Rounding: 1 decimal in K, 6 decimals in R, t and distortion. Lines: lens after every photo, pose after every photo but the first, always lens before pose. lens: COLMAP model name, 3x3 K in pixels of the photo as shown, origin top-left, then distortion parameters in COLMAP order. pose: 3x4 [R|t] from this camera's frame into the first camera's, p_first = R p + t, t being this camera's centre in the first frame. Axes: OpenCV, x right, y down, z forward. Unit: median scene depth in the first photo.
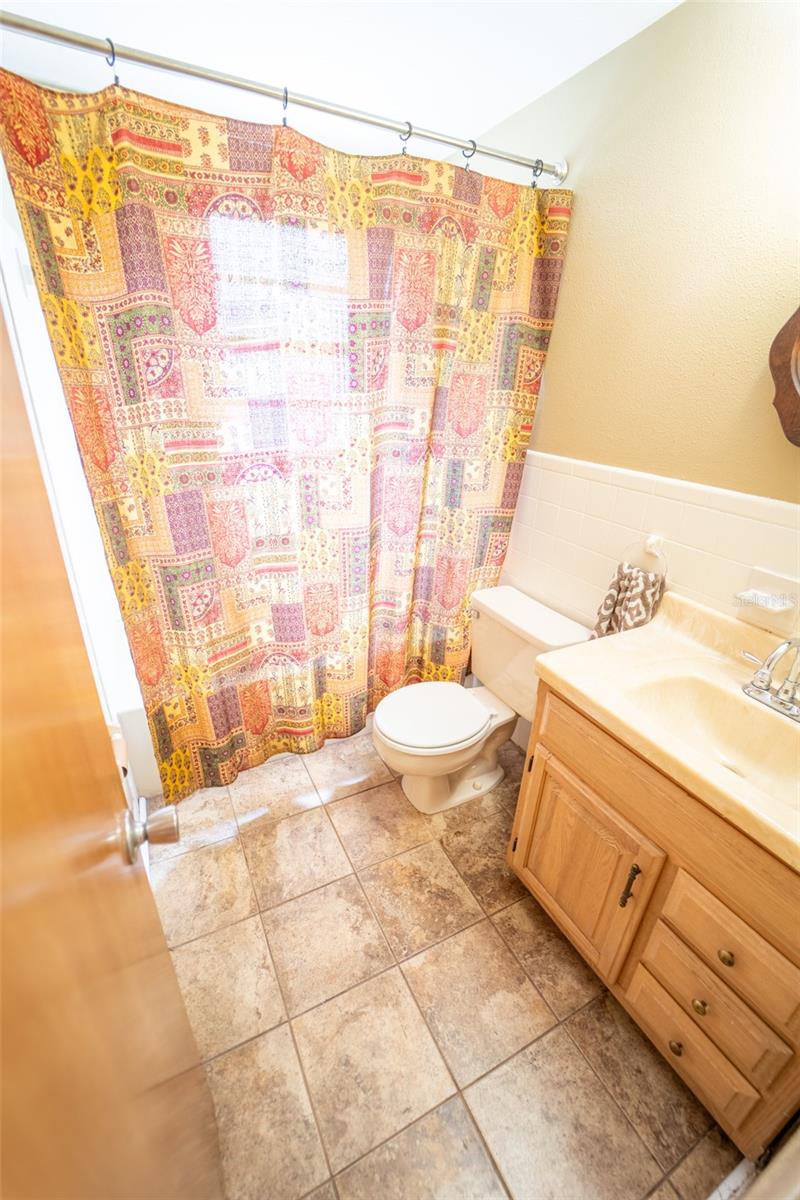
lens RADIAL K [[488.1, 0, 398.1], [0, 488.1, 601.3], [0, 0, 1]] dist [-0.027510, 0.001213]
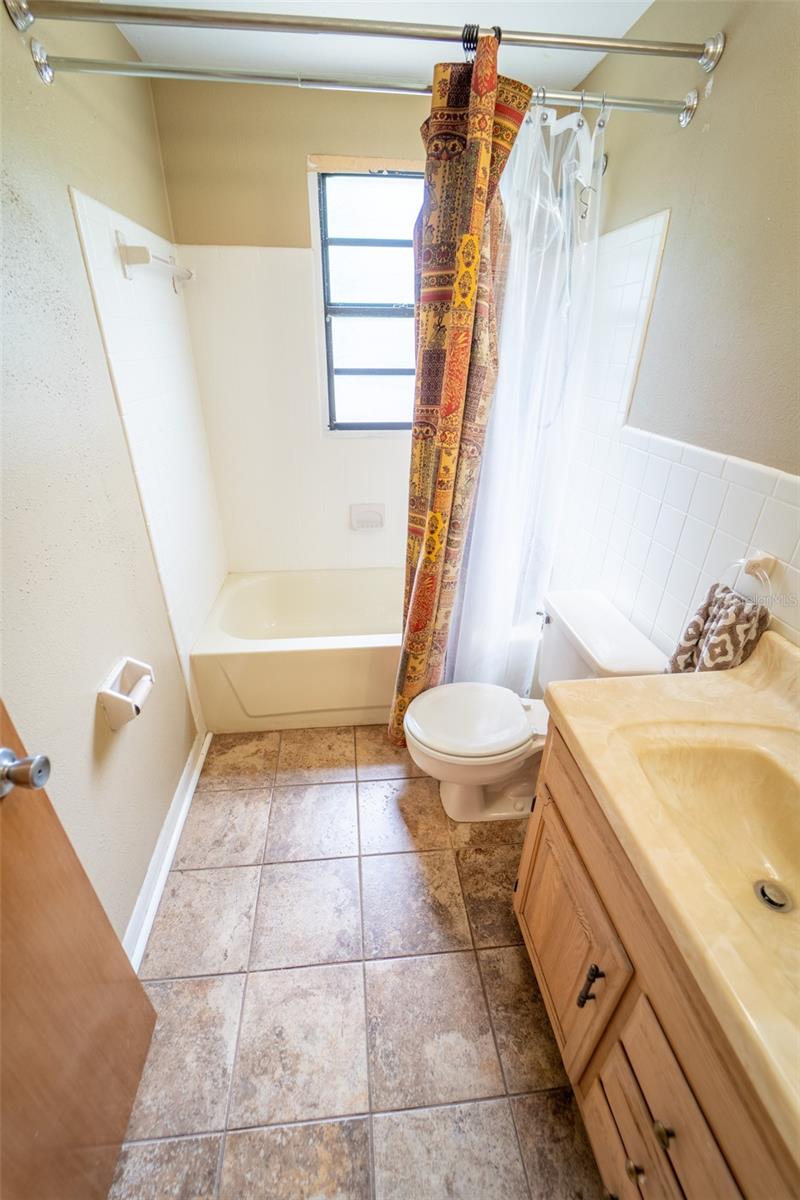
lens RADIAL K [[488.1, 0, 397.8], [0, 488.1, 605.7], [0, 0, 1]] dist [-0.027510, 0.001213]
pose [[0.932601, 0.150788, -0.327901, 0.250939], [-0.131190, 0.988024, 0.081226, -0.041095], [0.336222, -0.032734, 0.941214, 0.117786]]
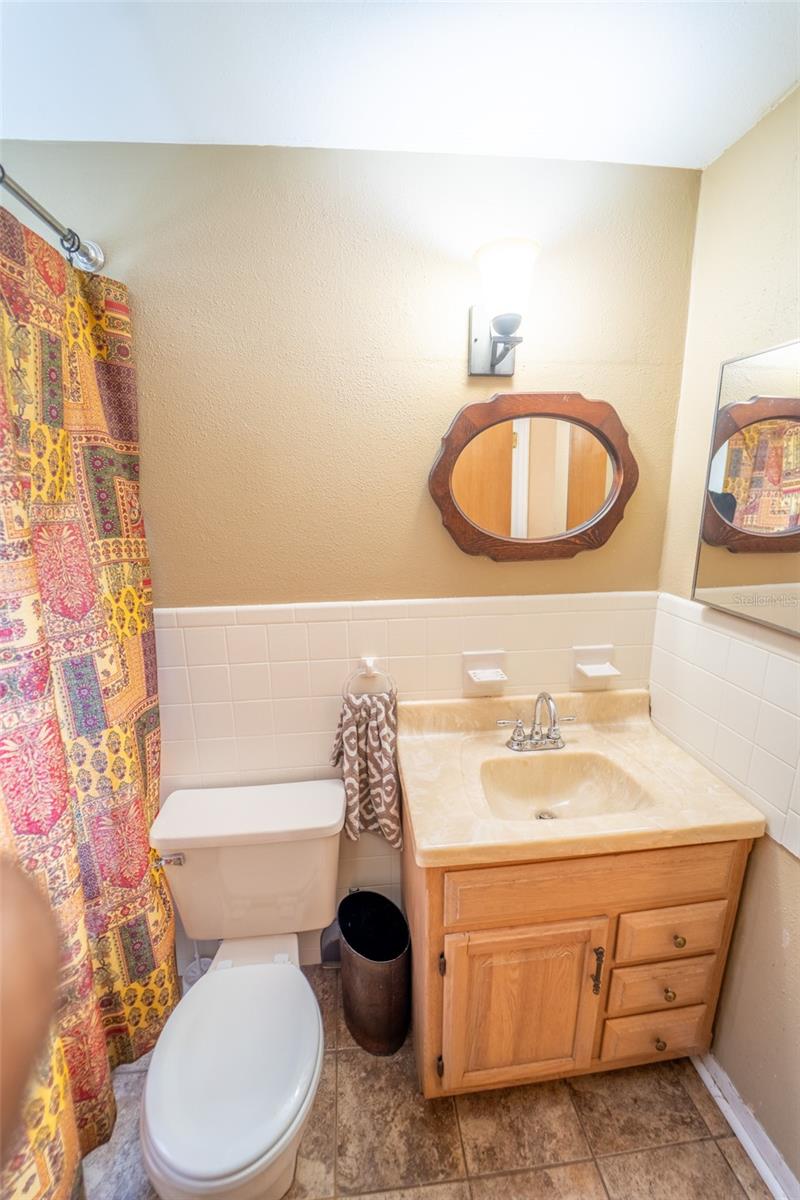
lens RADIAL K [[488.1, 0, 391.6], [0, 488.1, 600.8], [0, 0, 1]] dist [-0.027510, 0.001213]
pose [[0.361693, -0.248935, 0.898448, -0.298049], [0.405784, 0.909656, 0.088682, -0.296770], [-0.839355, 0.332500, 0.430030, 0.477315]]
